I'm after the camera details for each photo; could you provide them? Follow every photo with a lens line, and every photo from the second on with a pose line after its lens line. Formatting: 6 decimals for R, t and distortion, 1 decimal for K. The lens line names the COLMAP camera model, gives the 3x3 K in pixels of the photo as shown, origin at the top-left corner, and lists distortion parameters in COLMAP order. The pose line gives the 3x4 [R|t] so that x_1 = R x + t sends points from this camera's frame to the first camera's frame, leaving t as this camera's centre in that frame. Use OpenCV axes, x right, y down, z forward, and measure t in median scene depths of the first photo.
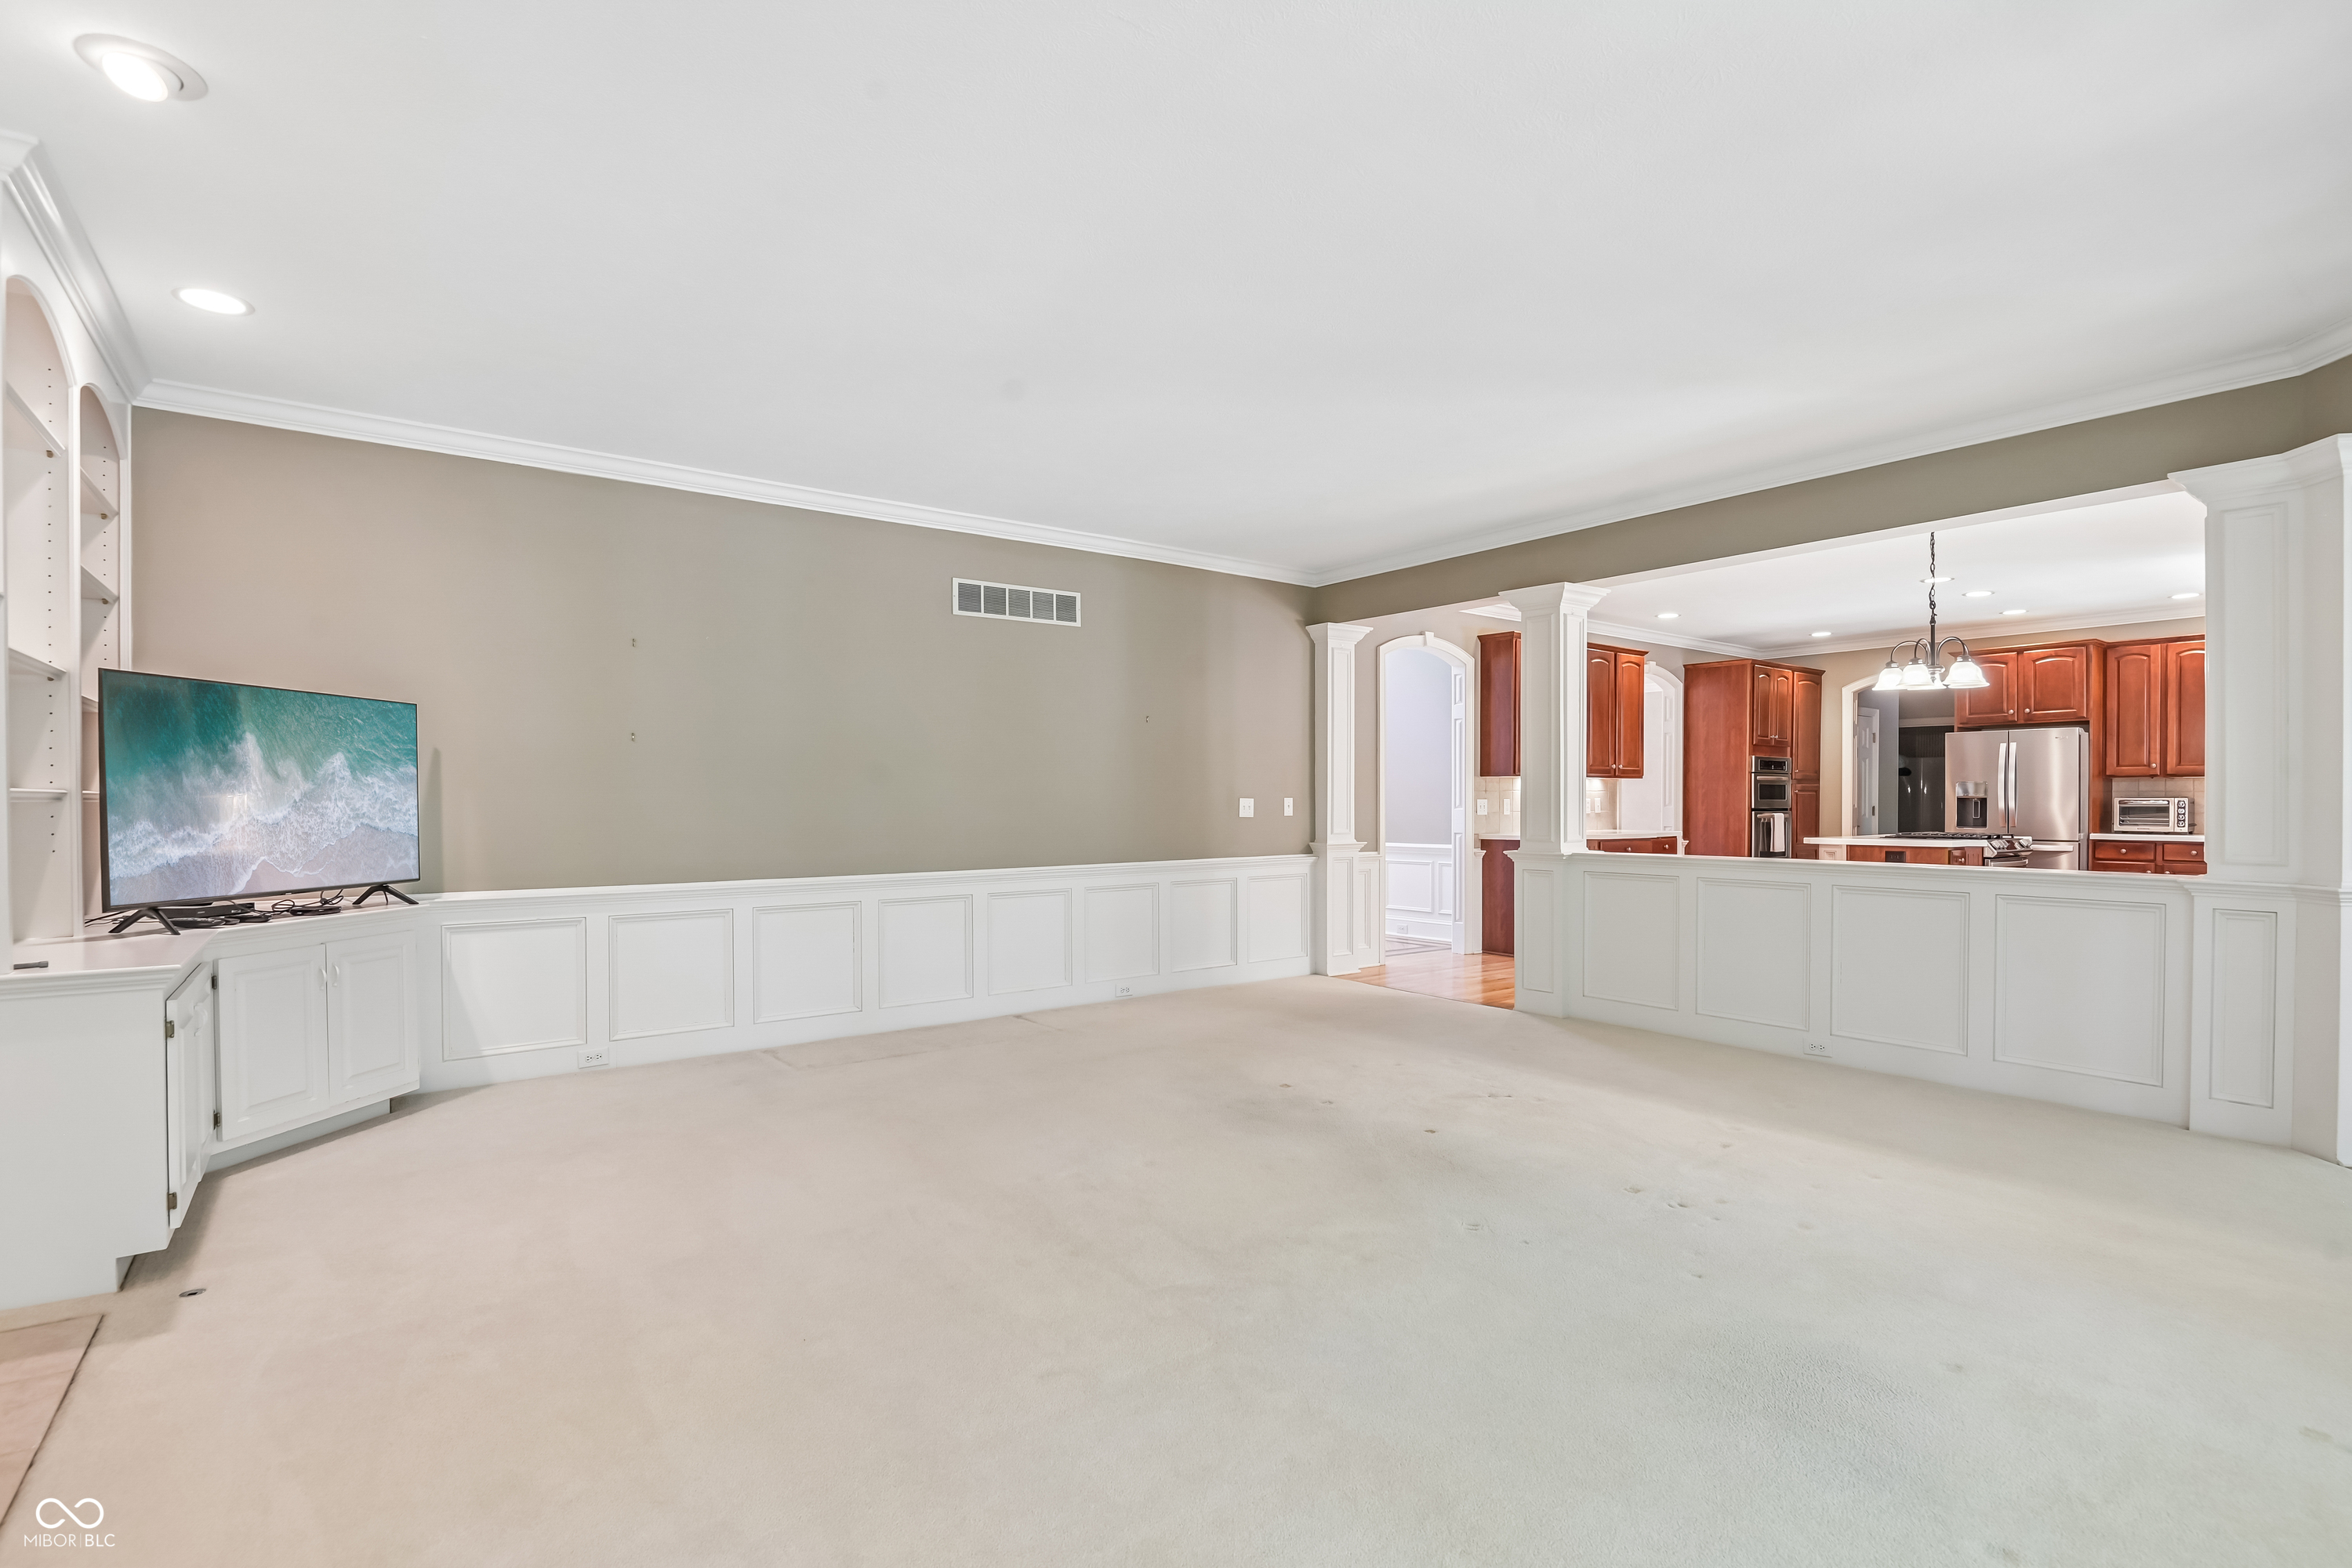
lens RADIAL K [[1100.3, 0, 1169.0], [0, 1100.3, 818.2], [0, 0, 1]] dist [0.000124, 0.000013]
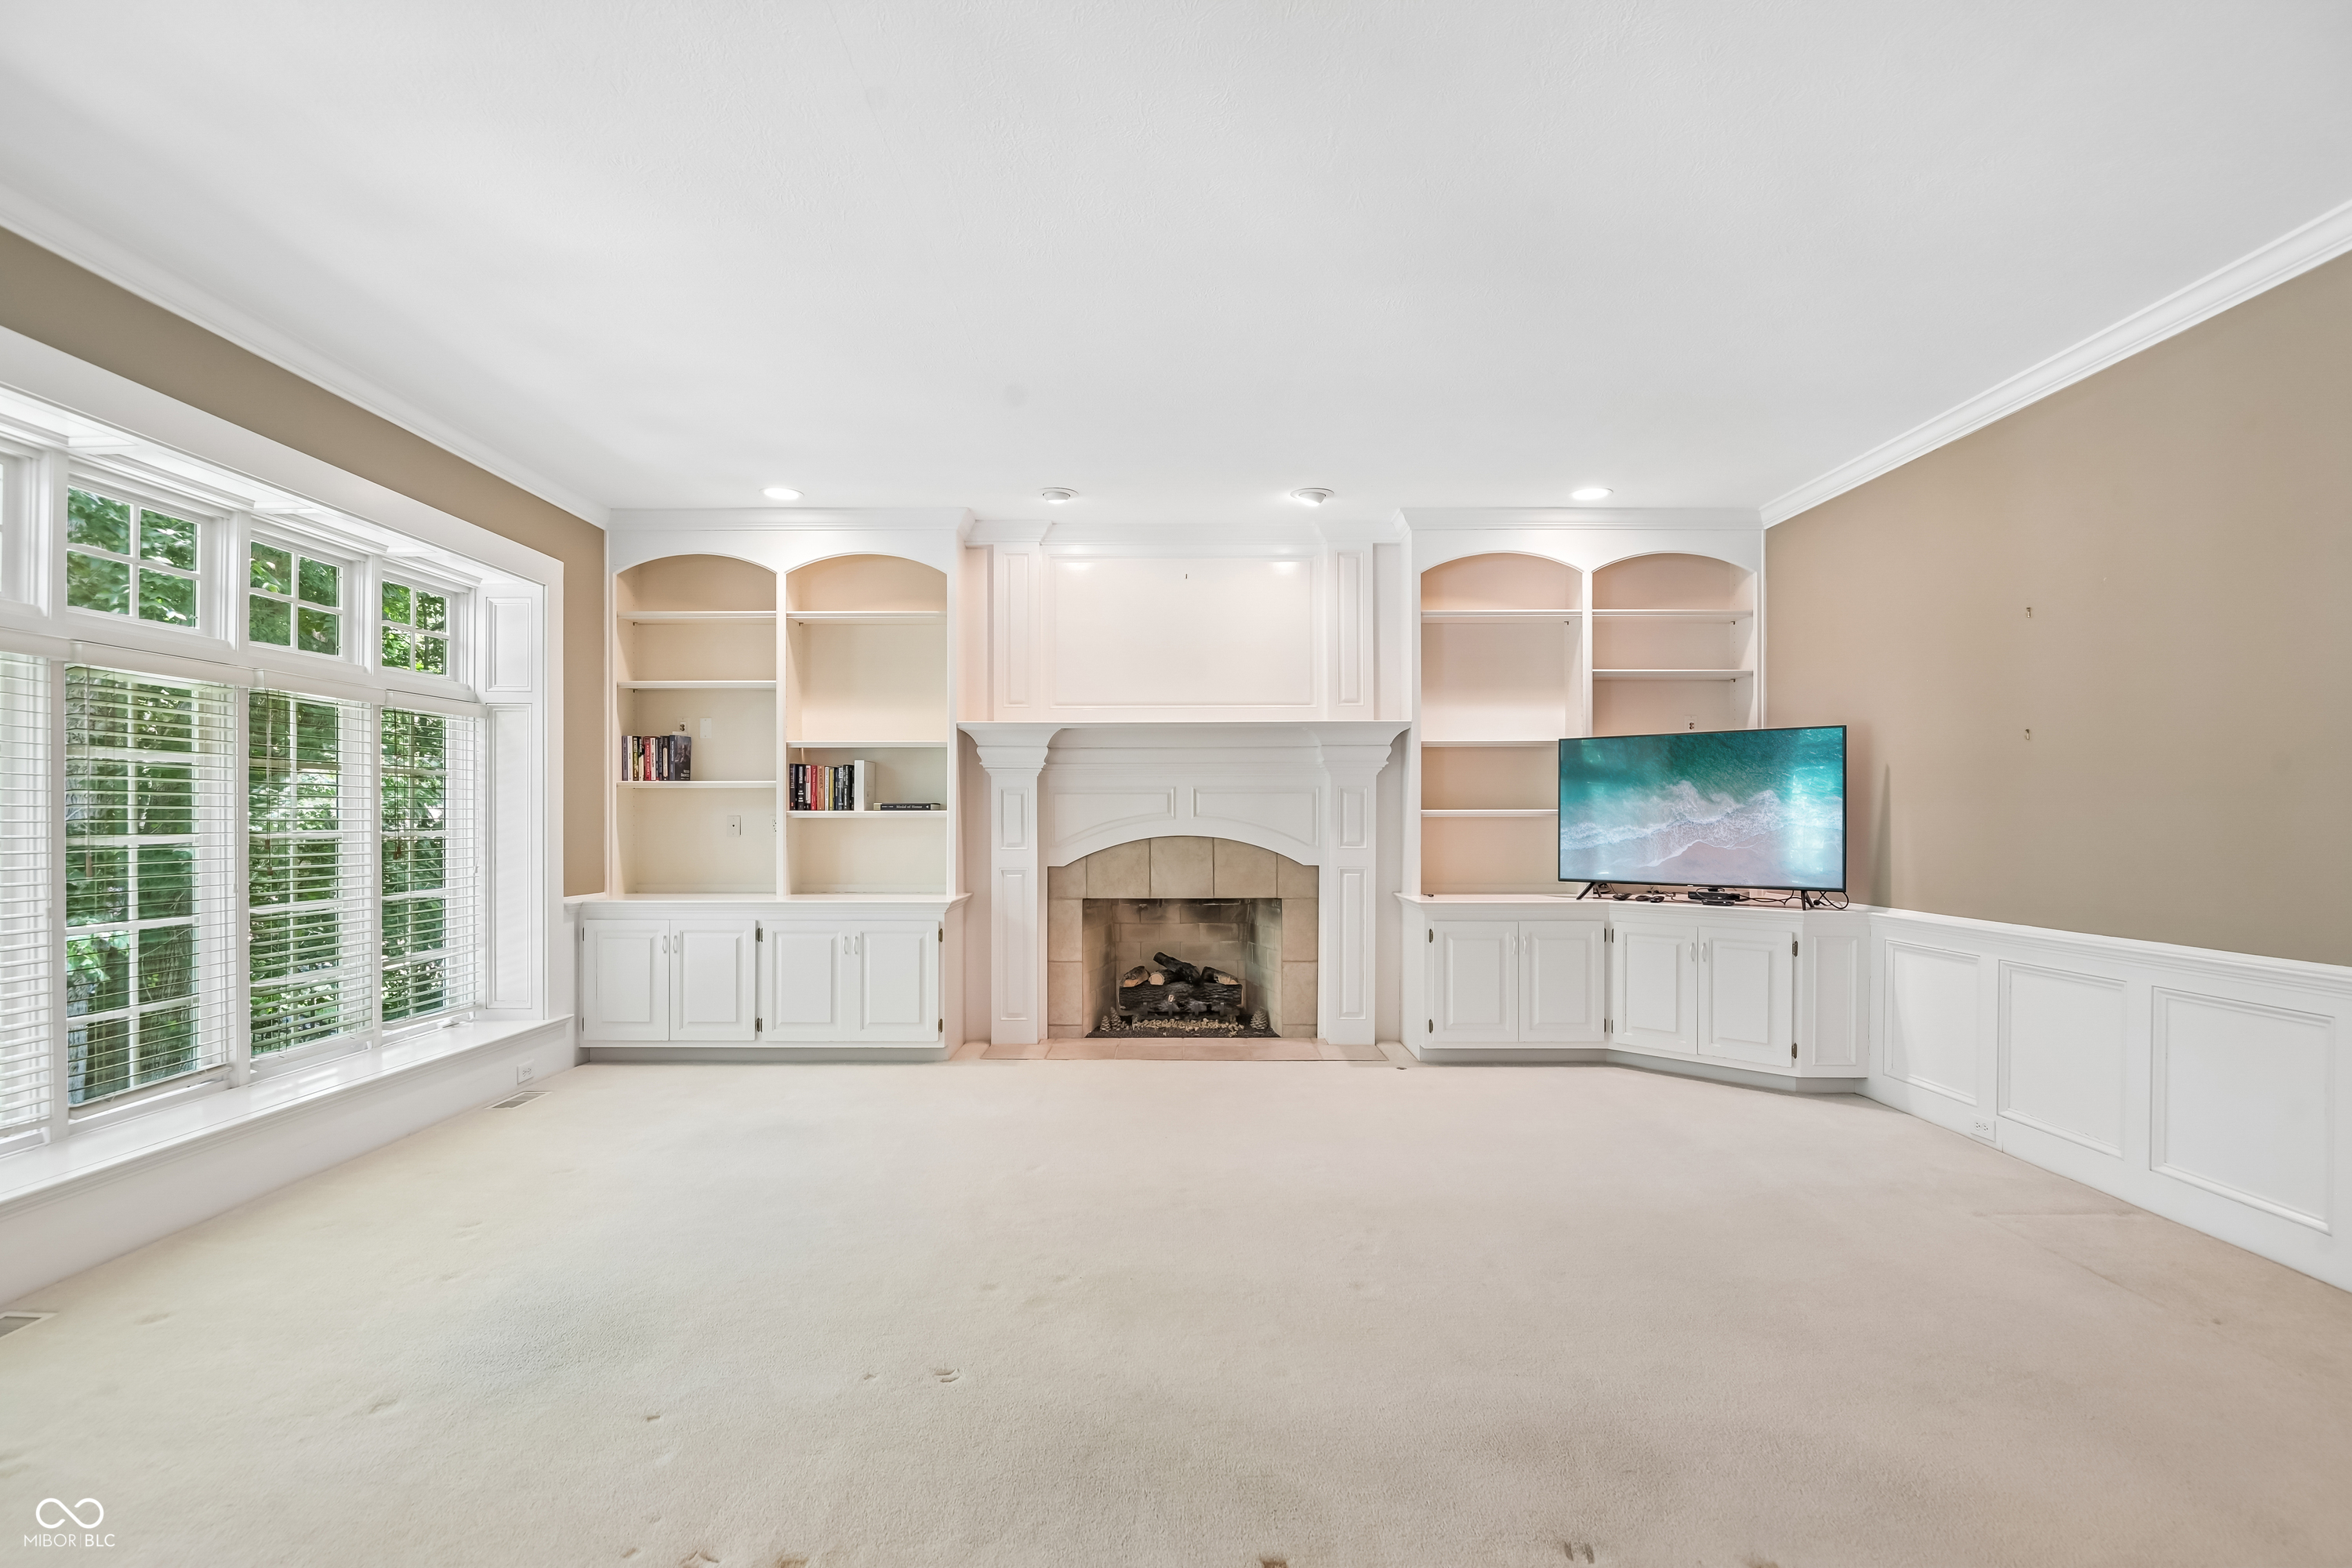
lens RADIAL K [[1100.3, 0, 1169.0], [0, 1100.3, 818.2], [0, 0, 1]] dist [0.000124, 0.000013]
pose [[-0.594872, 0.004250, -0.803809, 0.537717], [-0.002262, 0.999973, 0.006960, -0.020026], [0.803817, 0.005958, -0.594847, 1.066731]]
